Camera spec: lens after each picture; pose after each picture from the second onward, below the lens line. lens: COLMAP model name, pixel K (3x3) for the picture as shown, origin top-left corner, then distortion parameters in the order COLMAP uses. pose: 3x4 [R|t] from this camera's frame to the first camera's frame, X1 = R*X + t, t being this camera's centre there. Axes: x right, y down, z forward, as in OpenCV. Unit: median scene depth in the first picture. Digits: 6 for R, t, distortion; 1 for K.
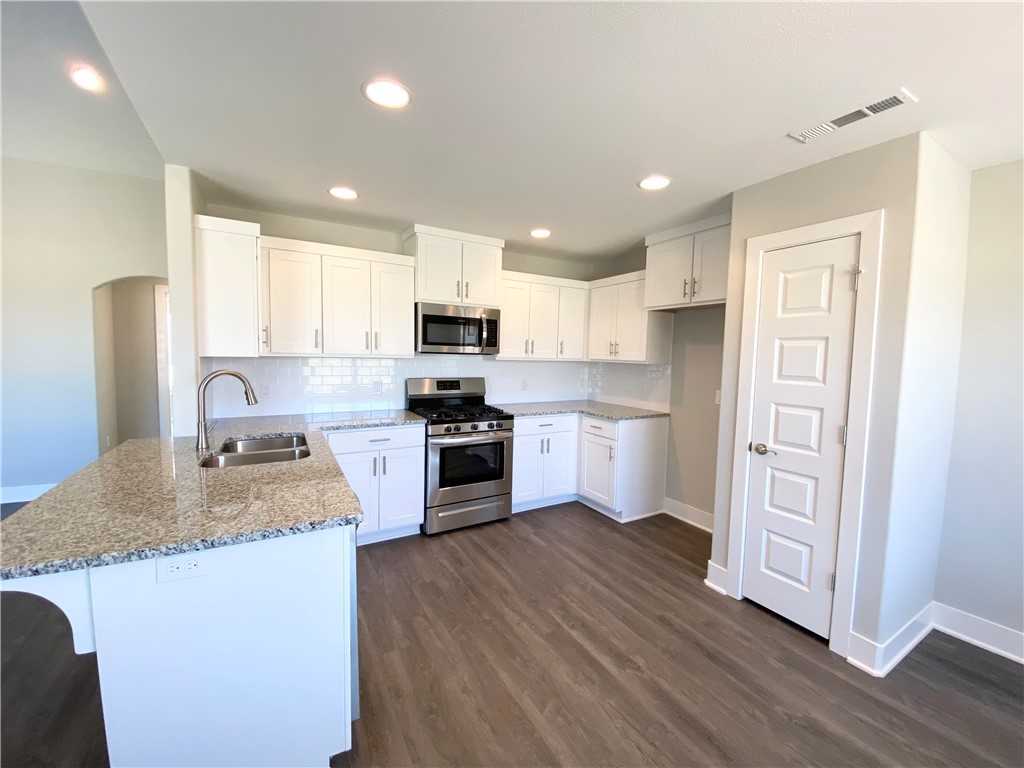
lens RADIAL K [[418.3, 0, 514.7], [0, 418.3, 380.2], [0, 0, 1]] dist [0.052920, -0.039039]
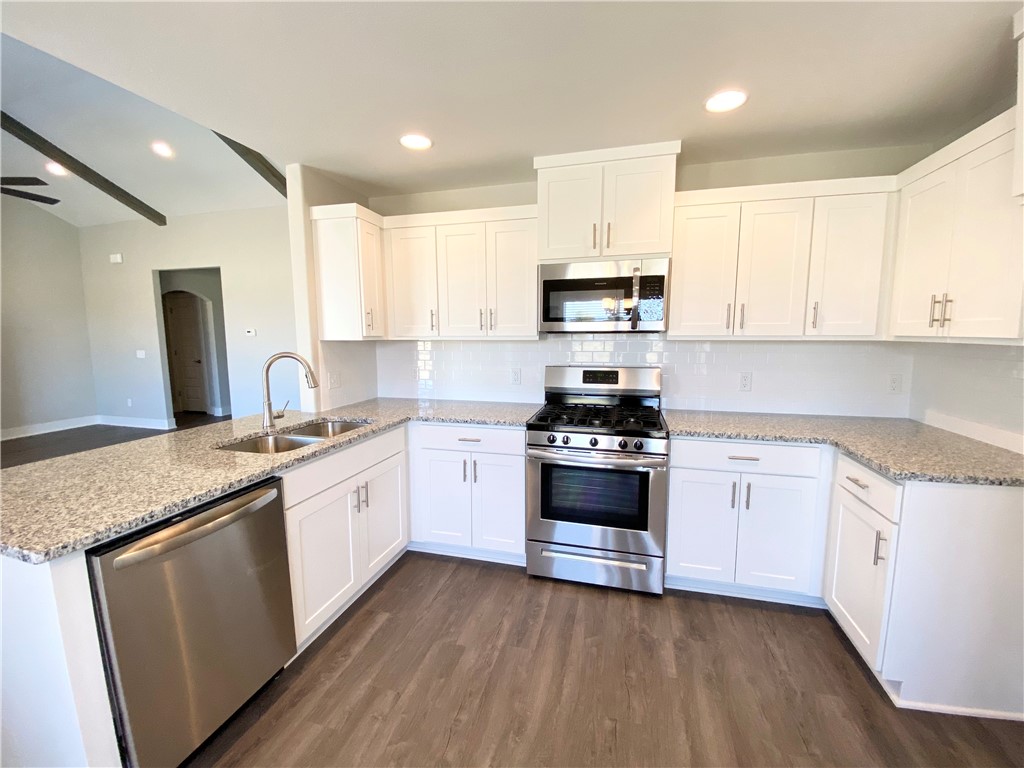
lens RADIAL K [[418.3, 0, 514.7], [0, 418.3, 380.2], [0, 0, 1]] dist [0.052920, -0.039039]
pose [[0.701497, 0.053649, -0.710650, 0.272496], [-0.027633, 0.998460, 0.048099, -0.013917], [0.712136, -0.014104, 0.701899, 0.421669]]
